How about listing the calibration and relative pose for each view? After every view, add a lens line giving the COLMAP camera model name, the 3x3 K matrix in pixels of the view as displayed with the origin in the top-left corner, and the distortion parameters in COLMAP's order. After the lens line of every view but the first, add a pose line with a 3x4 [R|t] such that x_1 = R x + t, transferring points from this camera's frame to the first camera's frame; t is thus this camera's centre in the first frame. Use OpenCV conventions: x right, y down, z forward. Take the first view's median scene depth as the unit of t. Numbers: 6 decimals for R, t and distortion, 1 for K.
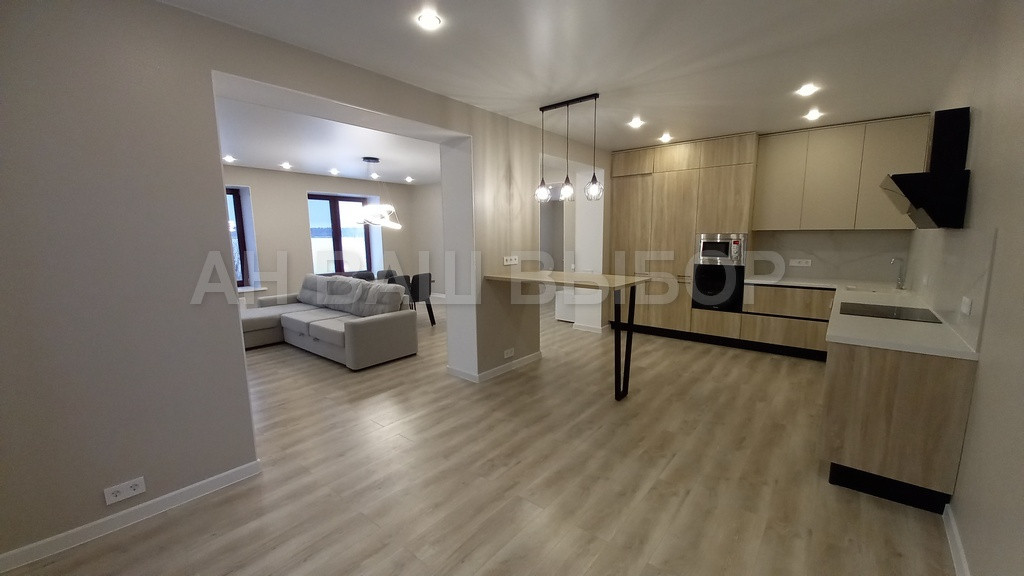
lens RADIAL K [[398.0, 0, 524.2], [0, 398.0, 294.2], [0, 0, 1]] dist [0.008795, -0.009404]
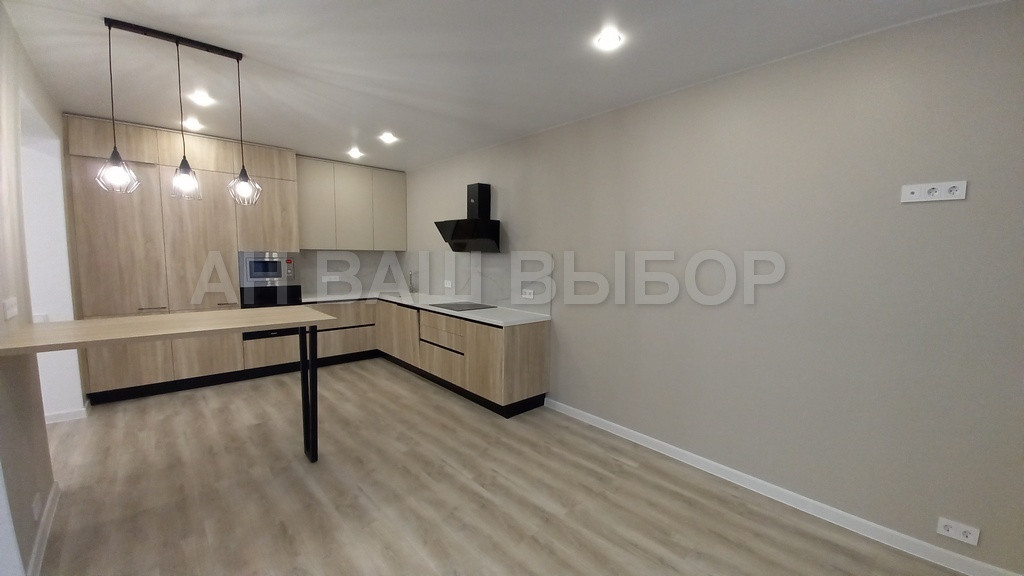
lens RADIAL K [[398.0, 0, 524.2], [0, 398.0, 294.2], [0, 0, 1]] dist [0.008795, -0.009404]
pose [[0.152049, -0.091356, 0.984142, -0.349985], [0.133047, 0.988548, 0.071210, -0.049206], [-0.979377, 0.120109, 0.162462, 0.328110]]
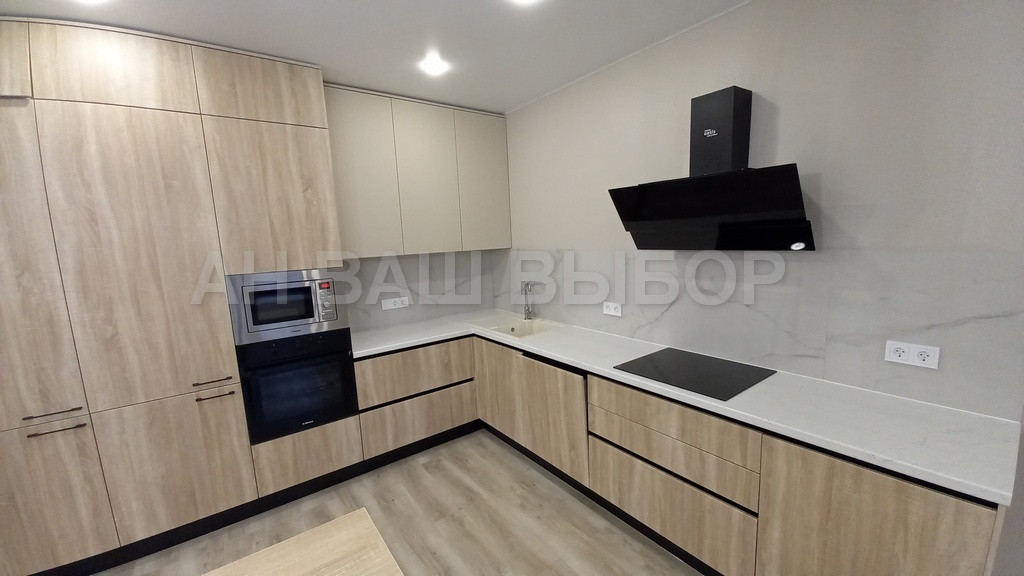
lens RADIAL K [[398.0, 0, 524.2], [0, 398.0, 294.2], [0, 0, 1]] dist [0.008795, -0.009404]
pose [[0.235341, -0.145230, 0.961001, 0.118129], [0.187427, 0.976995, 0.101747, -0.132790], [-0.953670, 0.156173, 0.257147, 0.683110]]
